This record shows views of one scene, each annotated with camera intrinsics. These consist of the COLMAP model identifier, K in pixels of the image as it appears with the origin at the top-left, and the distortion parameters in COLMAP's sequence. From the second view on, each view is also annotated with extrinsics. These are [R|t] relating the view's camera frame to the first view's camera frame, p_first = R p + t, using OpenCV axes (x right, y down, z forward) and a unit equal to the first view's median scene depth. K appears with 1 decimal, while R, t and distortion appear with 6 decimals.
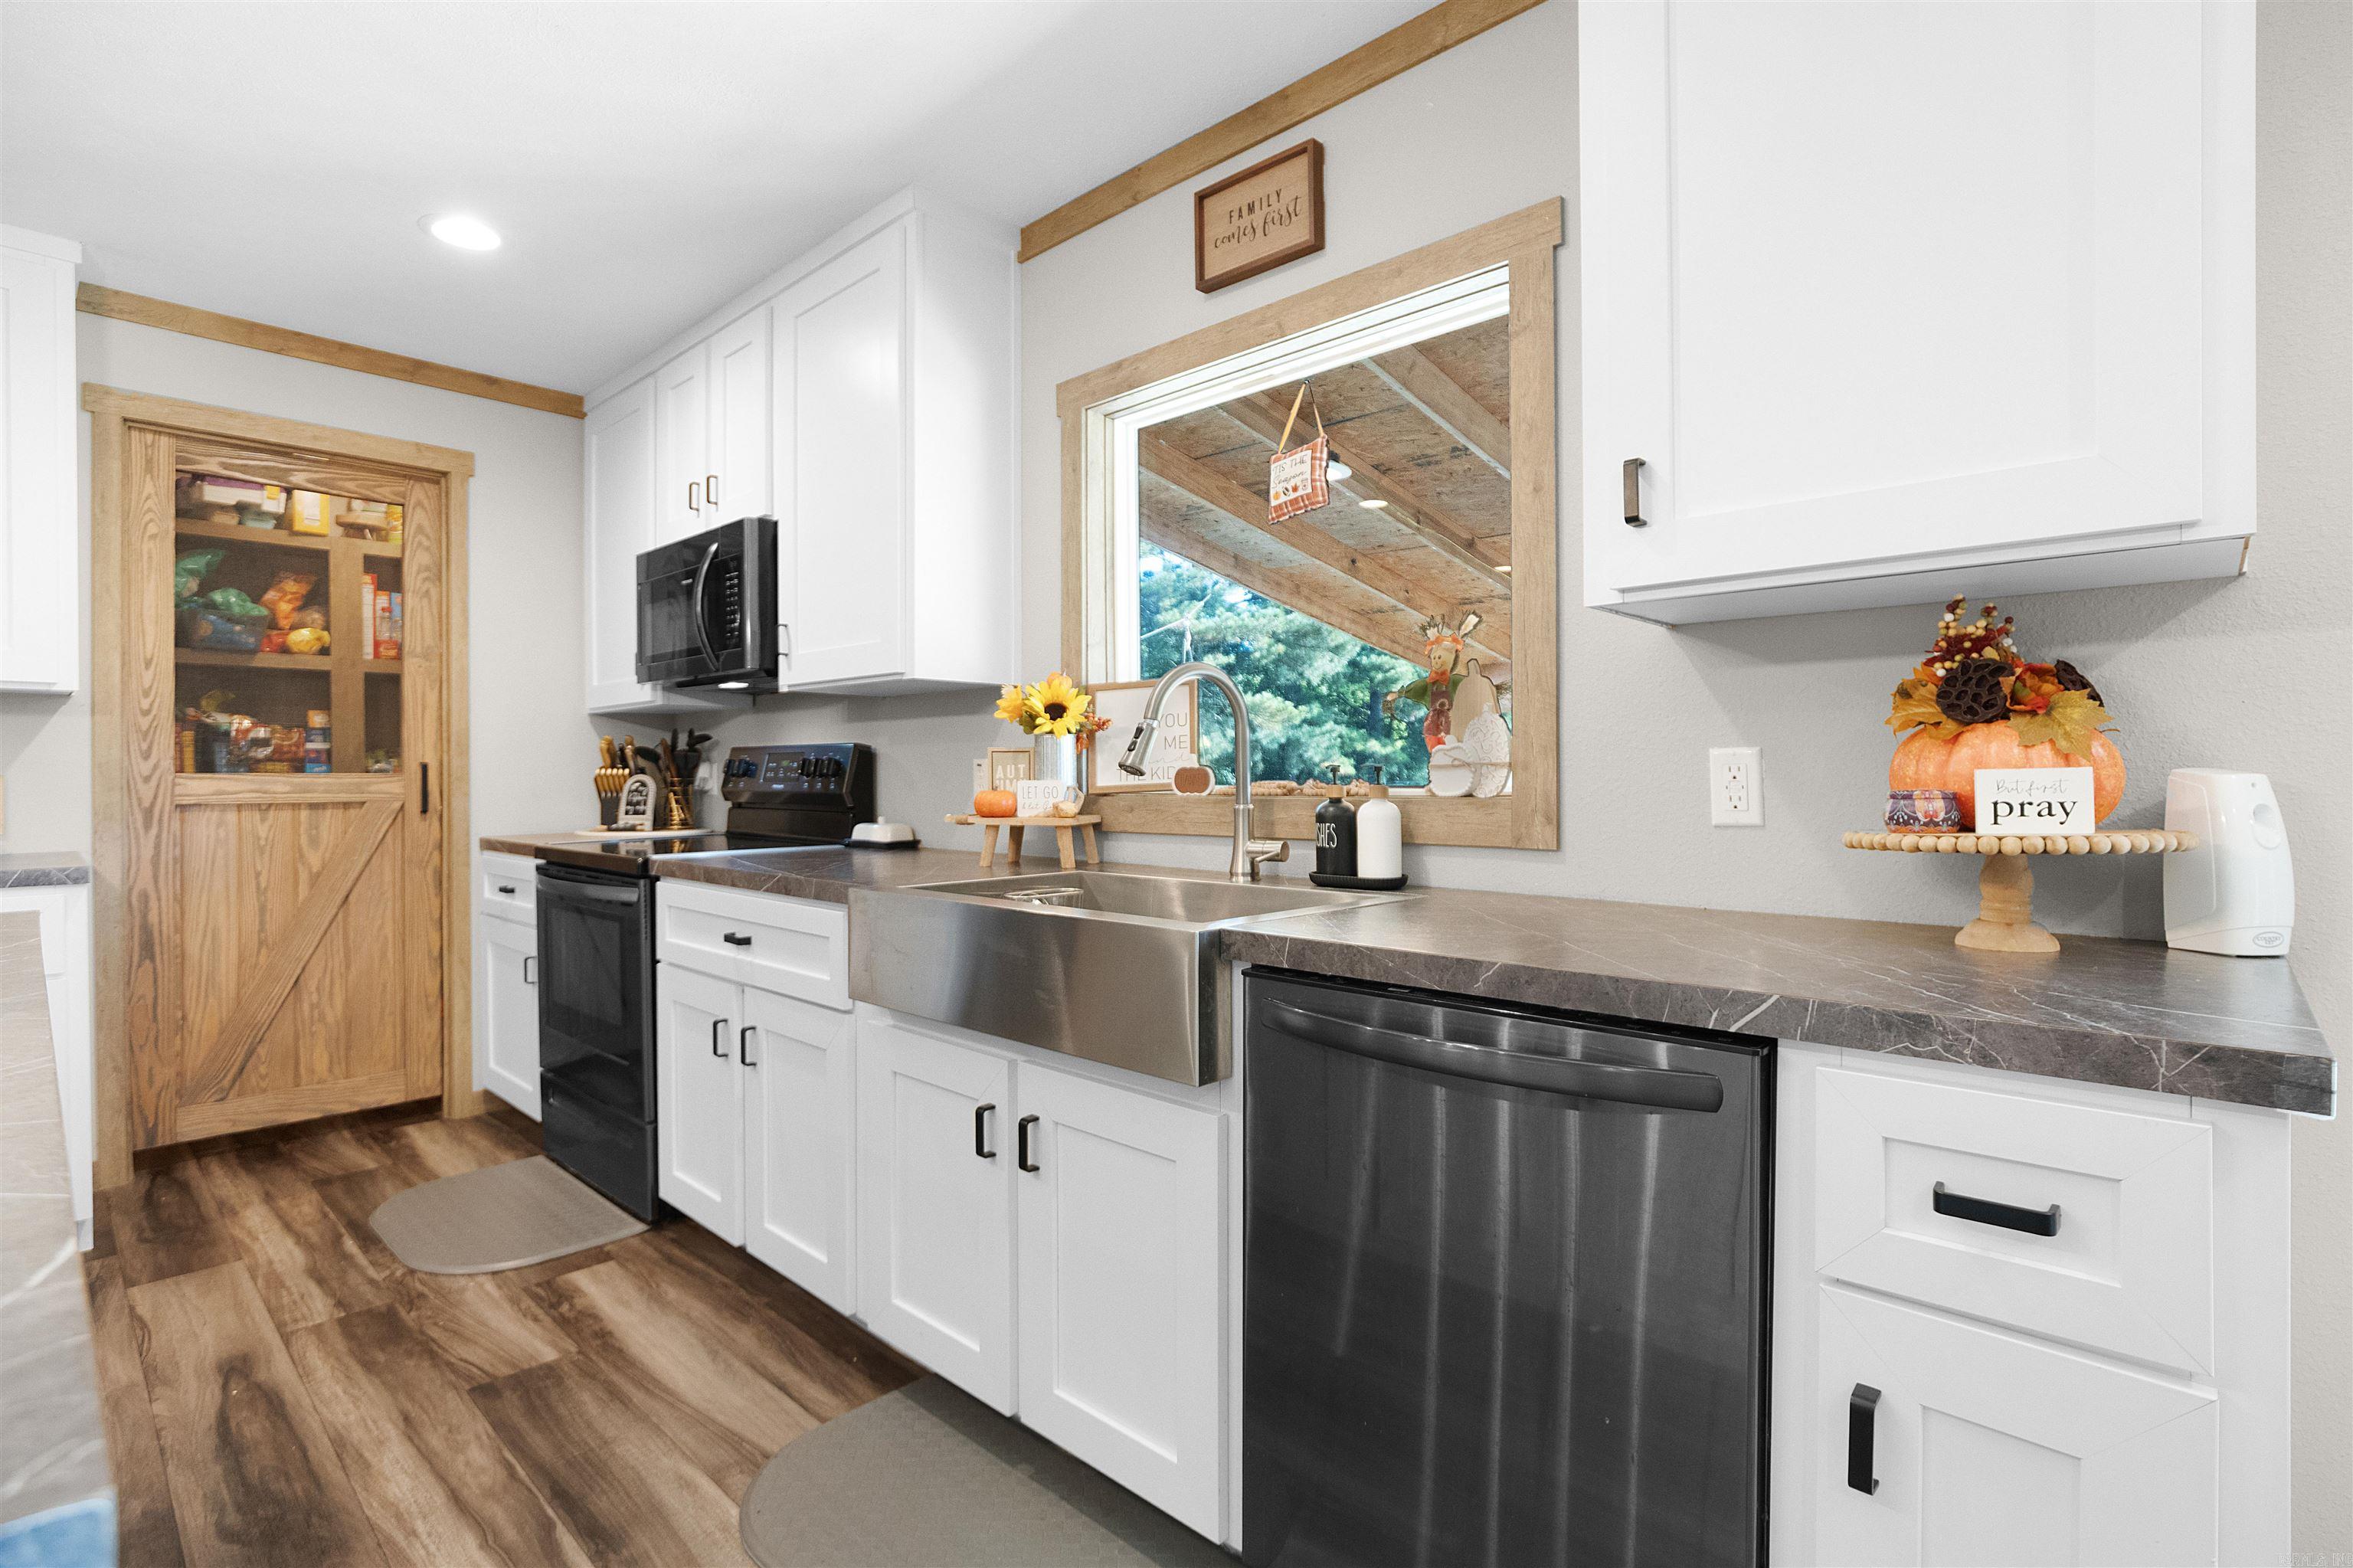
lens RADIAL K [[1111.5, 0, 1177.6], [0, 1111.5, 777.5], [0, 0, 1]] dist [-0.013291, 0.004612]
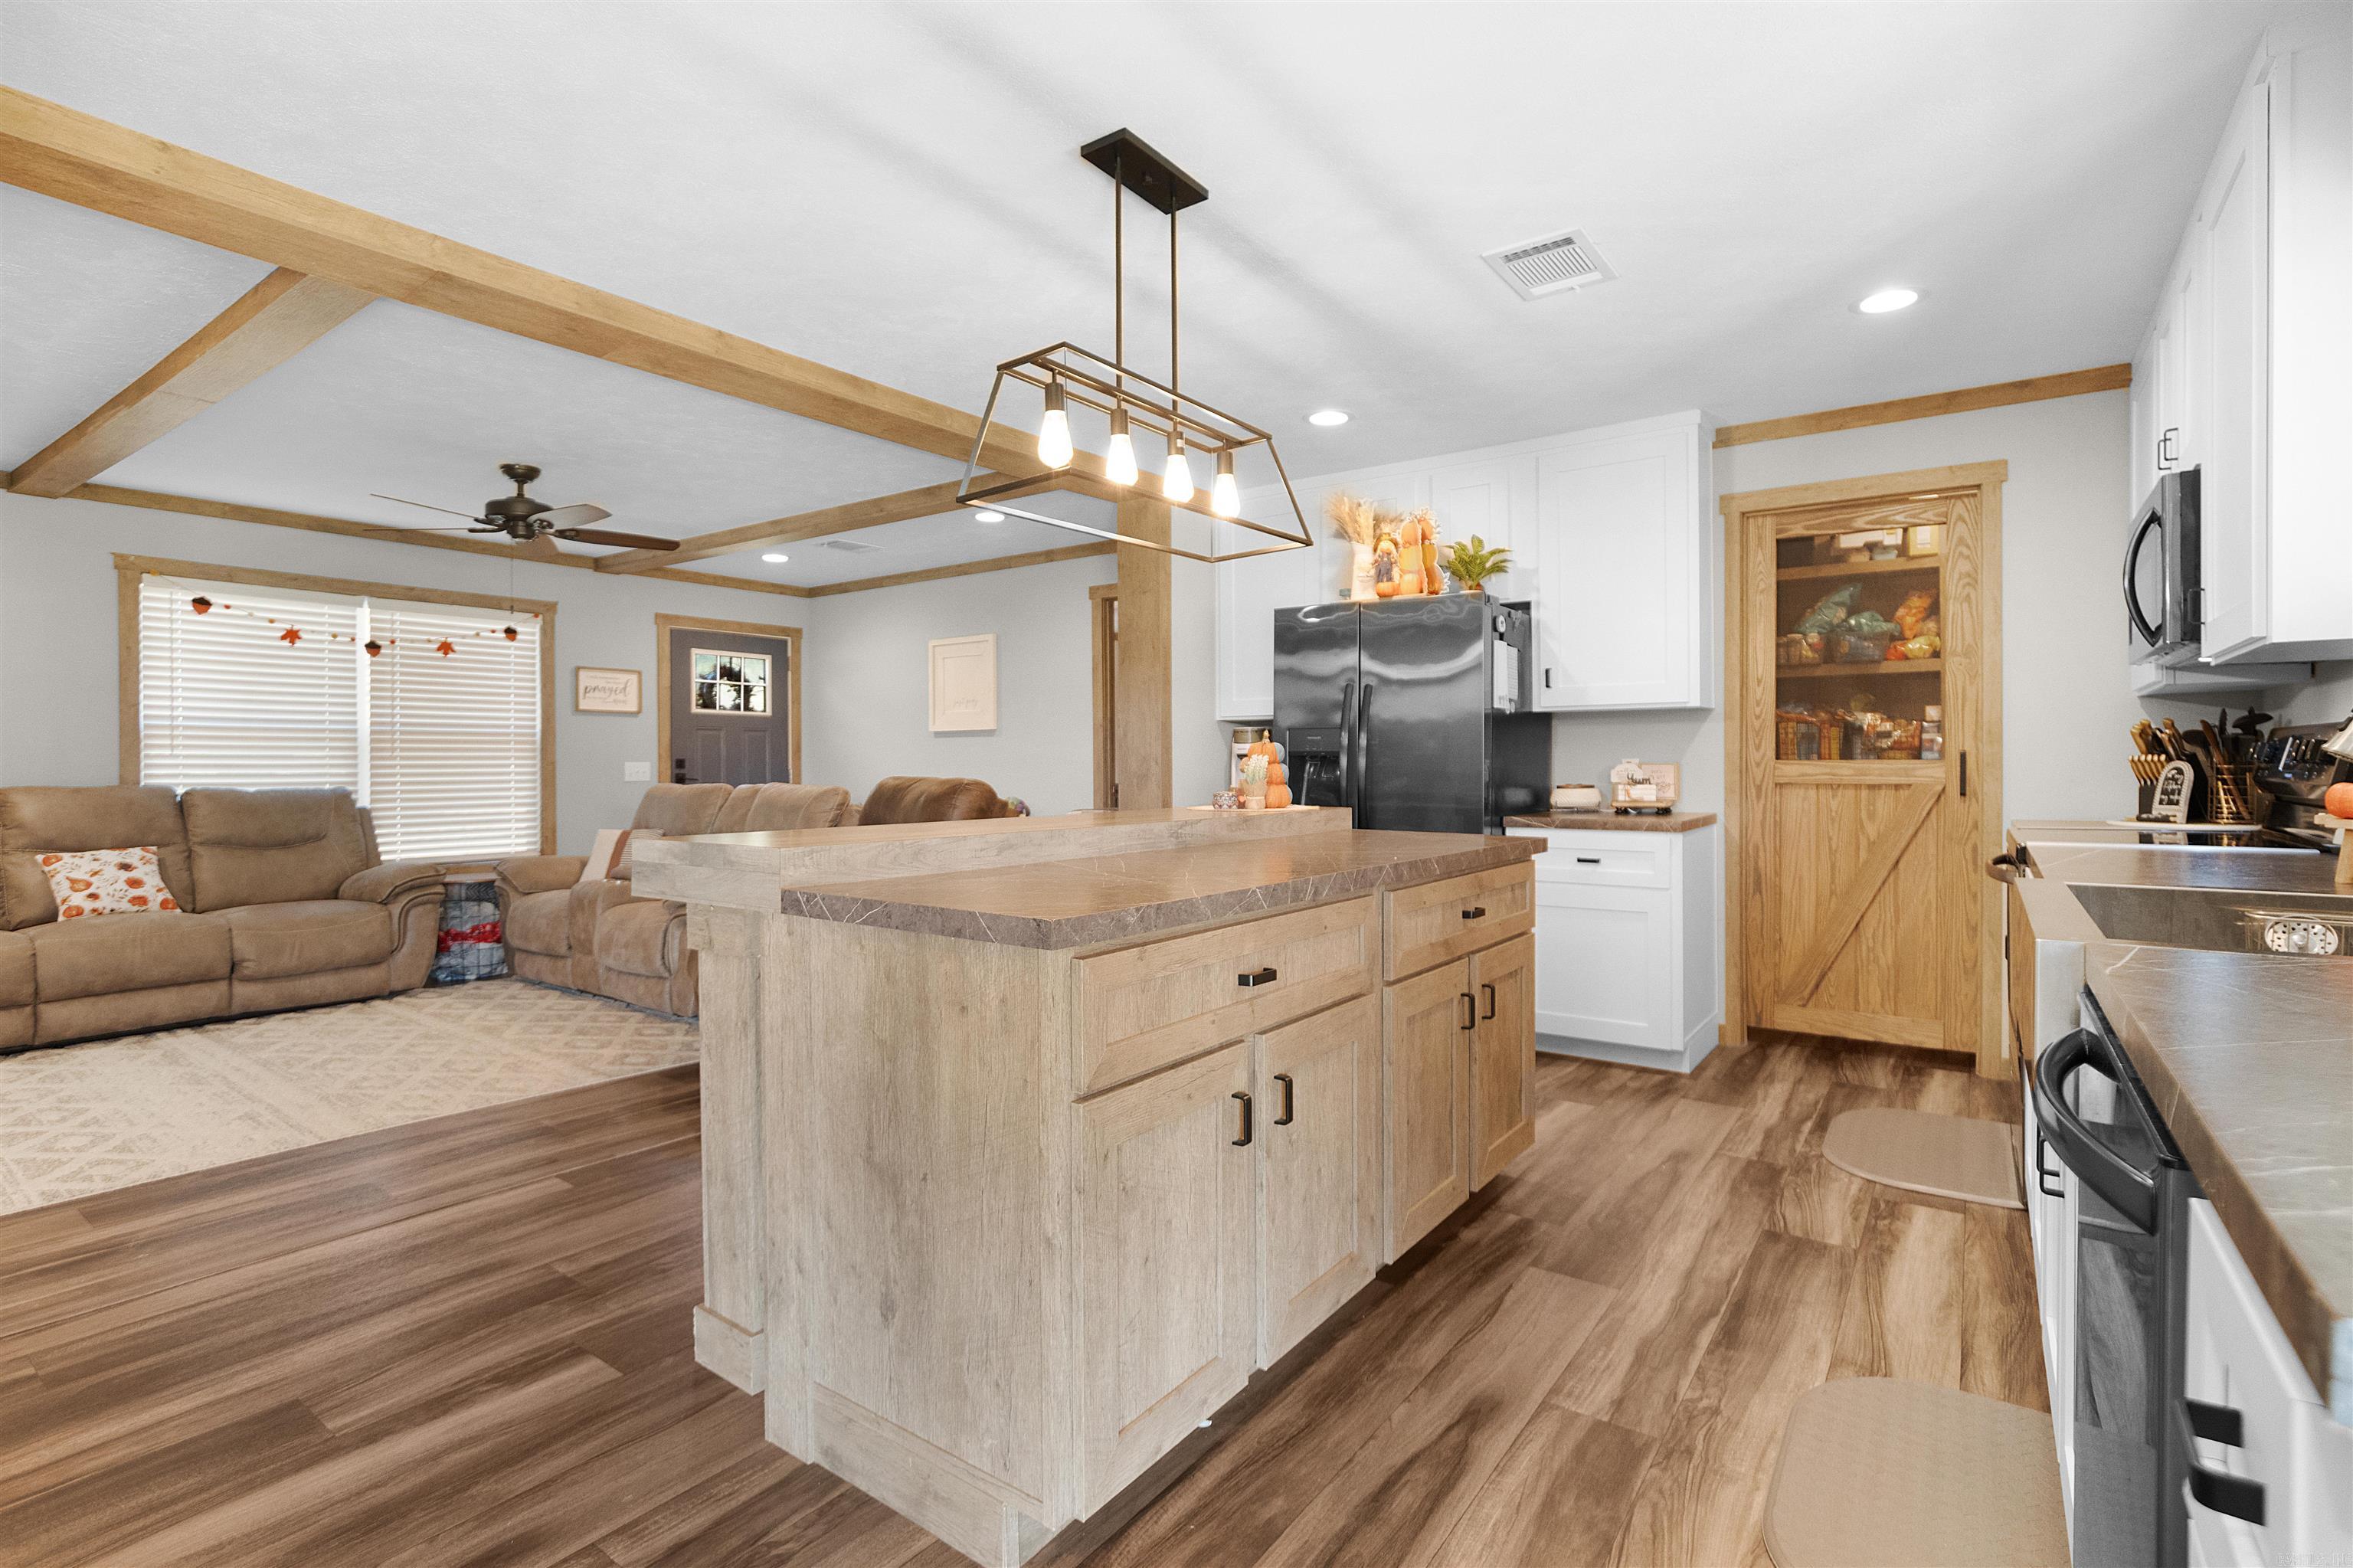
lens RADIAL K [[1111.5, 0, 1199.1], [0, 1111.5, 771.3], [0, 0, 1]] dist [-0.013291, 0.004612]
pose [[0.142709, 0.008443, -0.989729, 0.417771], [-0.000141, 0.999964, 0.008510, -0.002115], [0.989765, -0.001074, 0.142705, 0.107769]]
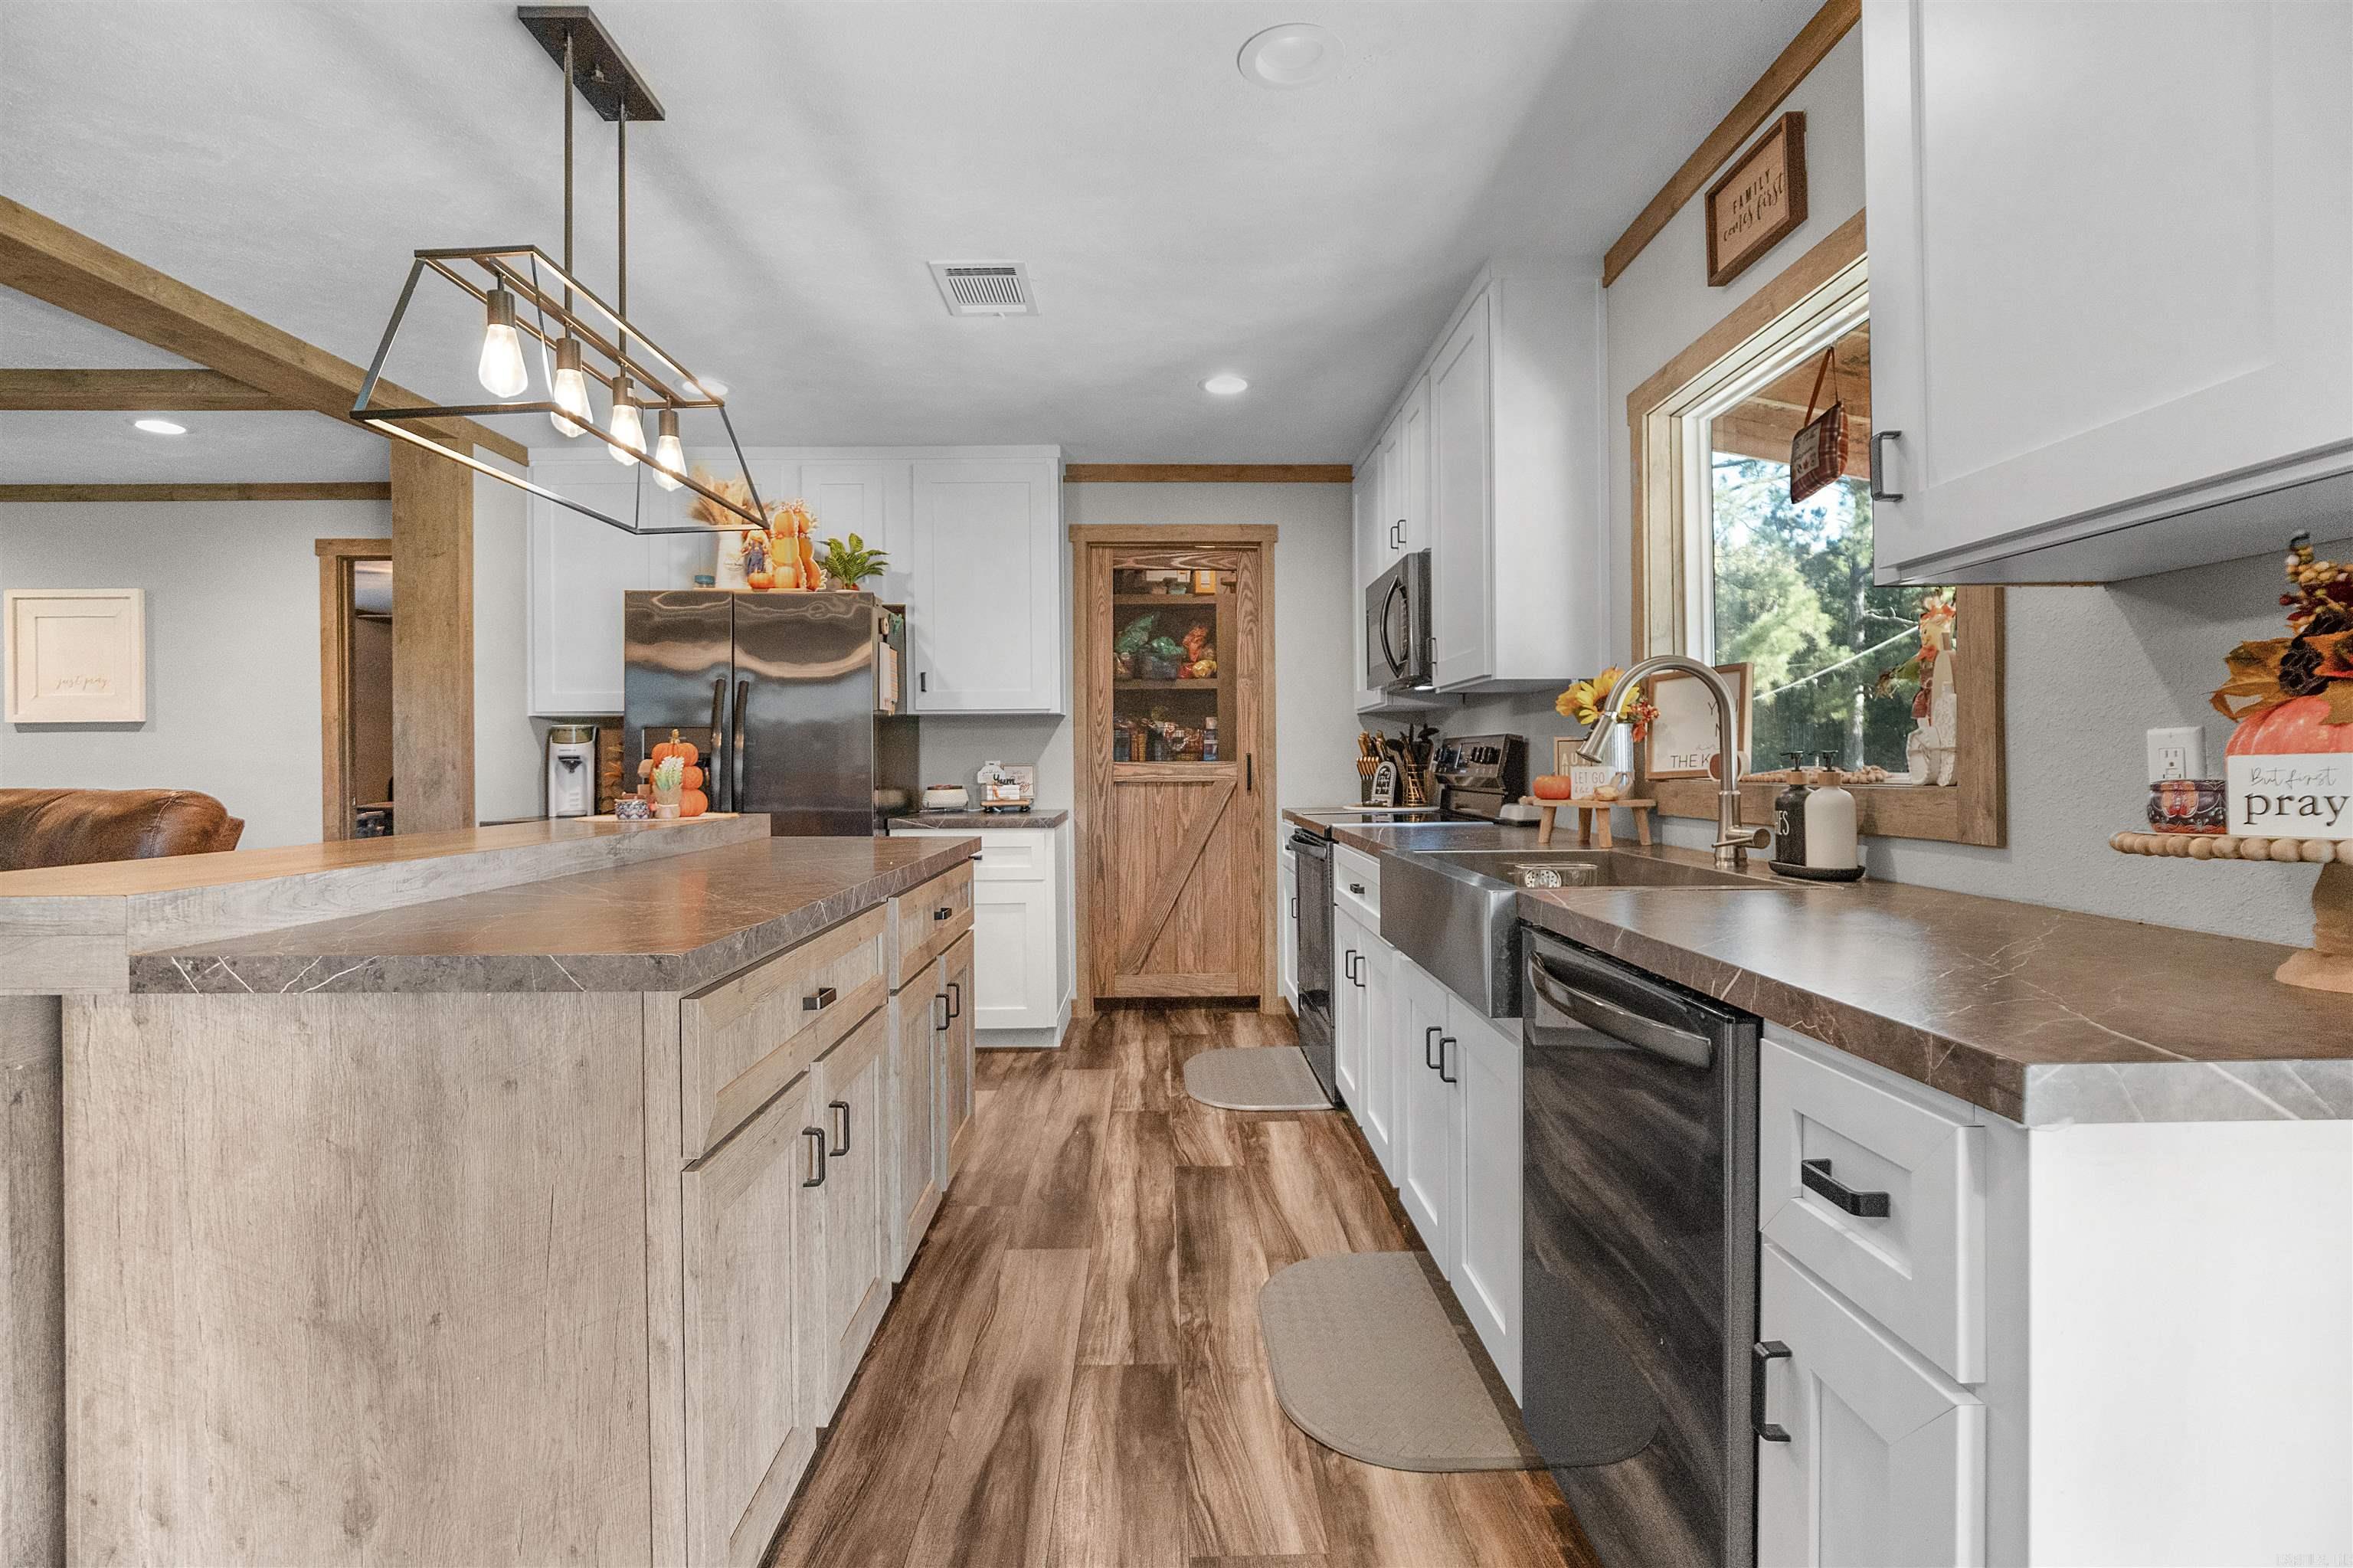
lens RADIAL K [[1111.5, 0, 1189.5], [0, 1111.5, 762.6], [0, 0, 1]] dist [-0.013291, 0.004612]
pose [[0.706930, -0.002623, -0.707278, 0.338828], [0.003160, 0.999995, -0.000549, -0.001893], [0.707276, -0.001847, 0.706935, -0.051619]]
